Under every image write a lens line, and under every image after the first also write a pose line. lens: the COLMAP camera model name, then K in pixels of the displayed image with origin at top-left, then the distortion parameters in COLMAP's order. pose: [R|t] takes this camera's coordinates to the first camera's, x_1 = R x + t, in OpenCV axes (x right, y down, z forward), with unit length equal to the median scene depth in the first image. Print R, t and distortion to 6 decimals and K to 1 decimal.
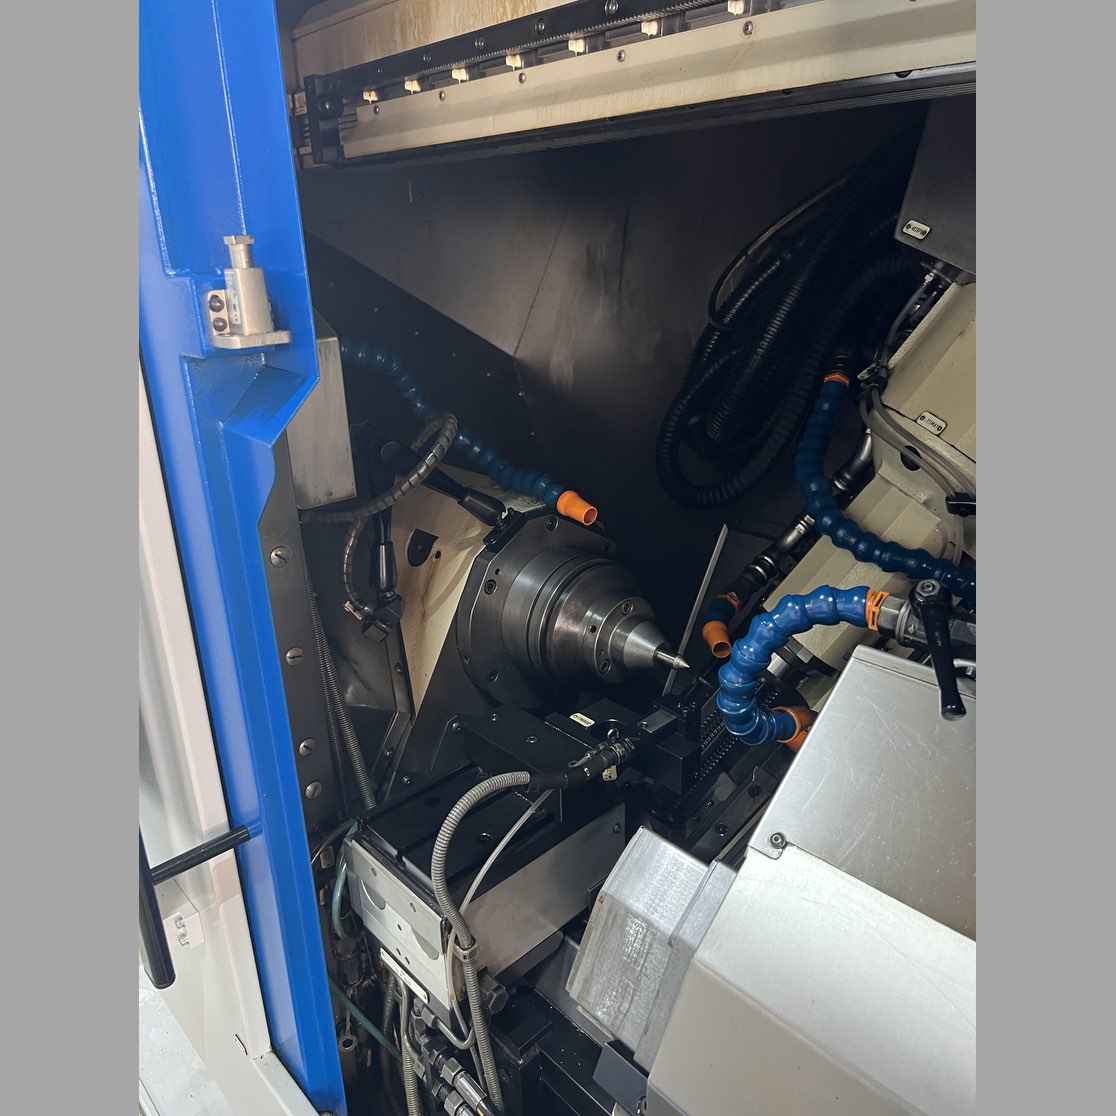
lens RADIAL K [[840.8, 0, 554.1], [0, 840.8, 560.4], [0, 0, 1]] dist [0.057573, -0.077598]
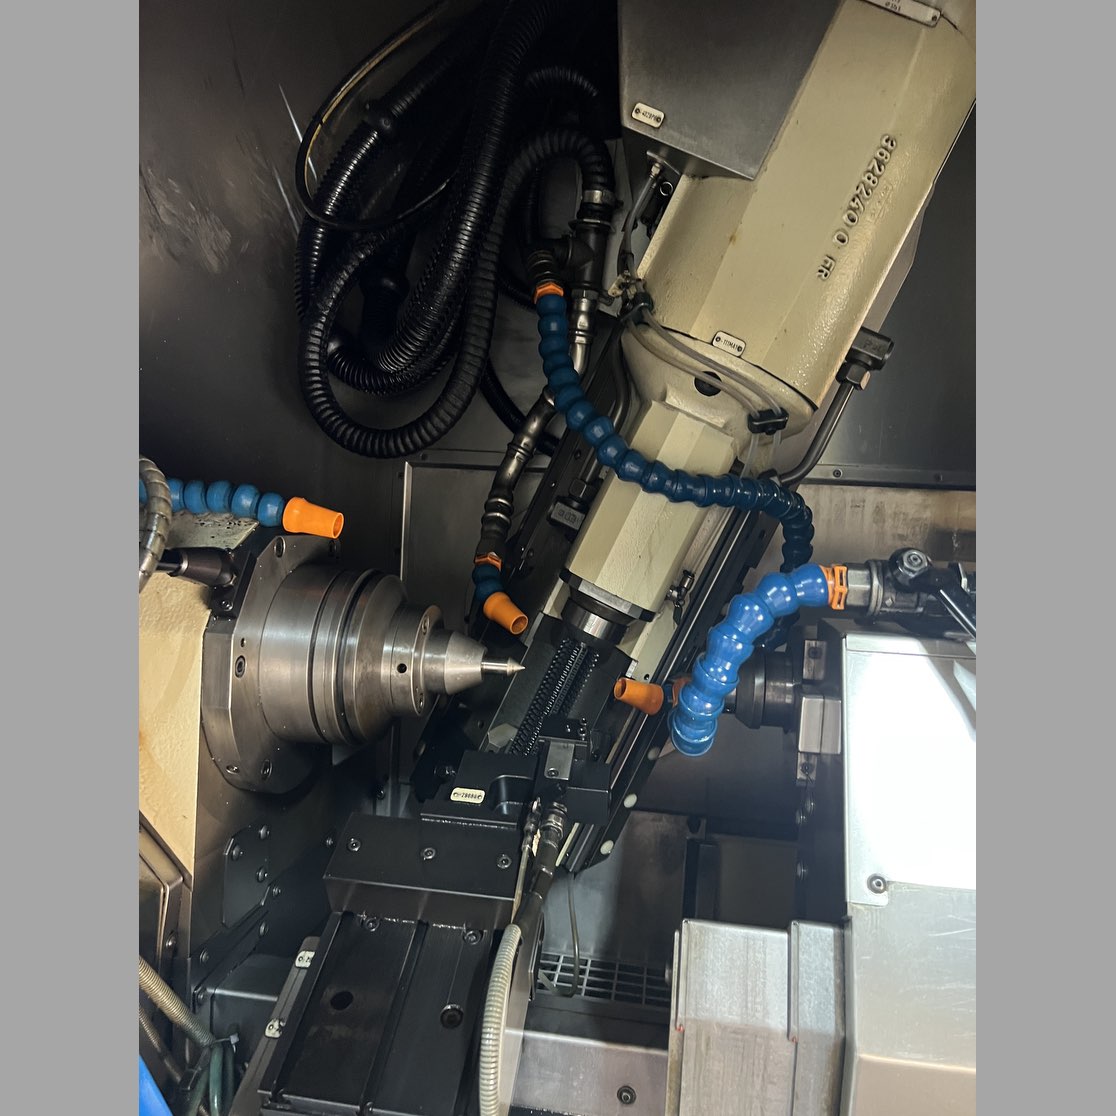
lens RADIAL K [[840.8, 0, 553.2], [0, 840.8, 553.2], [0, 0, 1]] dist [0.057573, -0.077598]
pose [[0.792433, -0.322282, 0.517865, -0.241566], [0.228172, 0.944000, 0.238331, -0.196638], [-0.565674, -0.070699, 0.821593, 0.313872]]
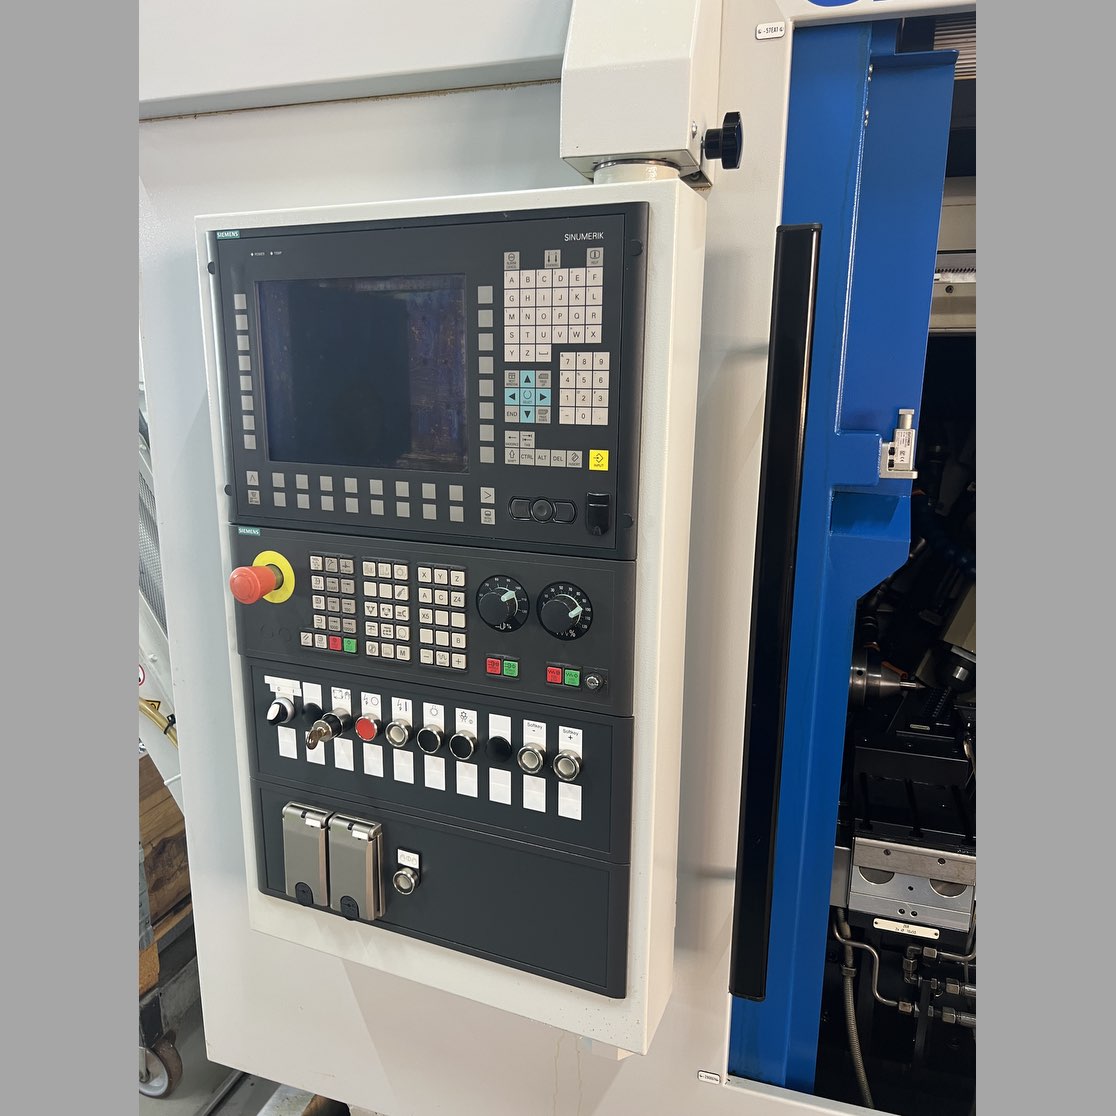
lens RADIAL K [[840.8, 0, 555.0], [0, 840.8, 571.6], [0, 0, 1]] dist [0.057573, -0.077598]
pose [[0.872571, -0.079334, 0.482002, -1.184415], [0.147323, 0.983519, -0.104819, -0.011147], [-0.465742, 0.162472, 0.869878, -0.009873]]
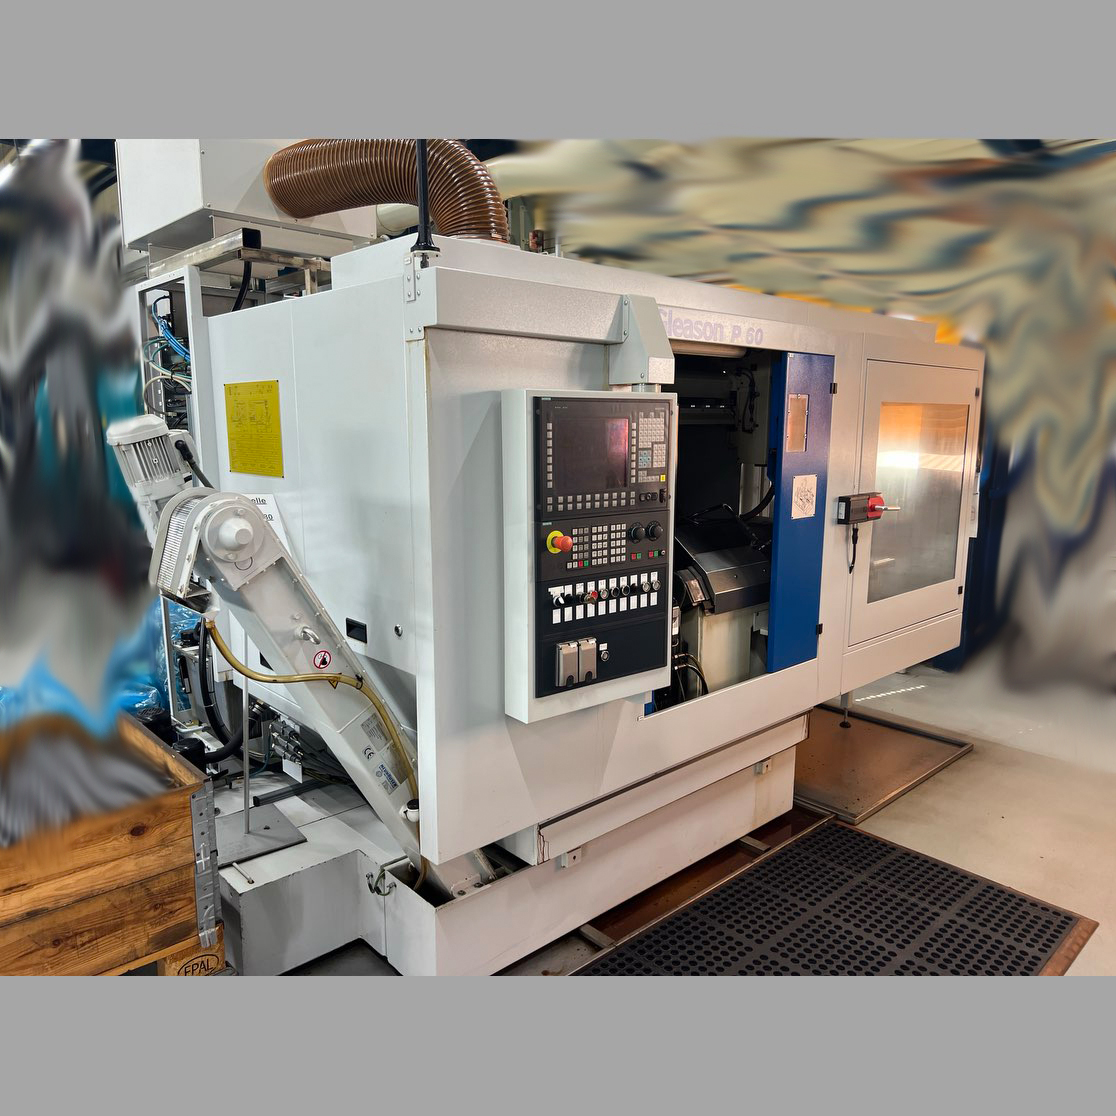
lens RADIAL K [[840.8, 0, 562.6], [0, 840.8, 562.2], [0, 0, 1]] dist [0.057573, -0.077598]
pose [[0.010695, -0.144331, 0.989472, -3.565460], [0.359348, 0.923978, 0.130894, -0.455959], [-0.933142, 0.354165, 0.061747, 0.998474]]
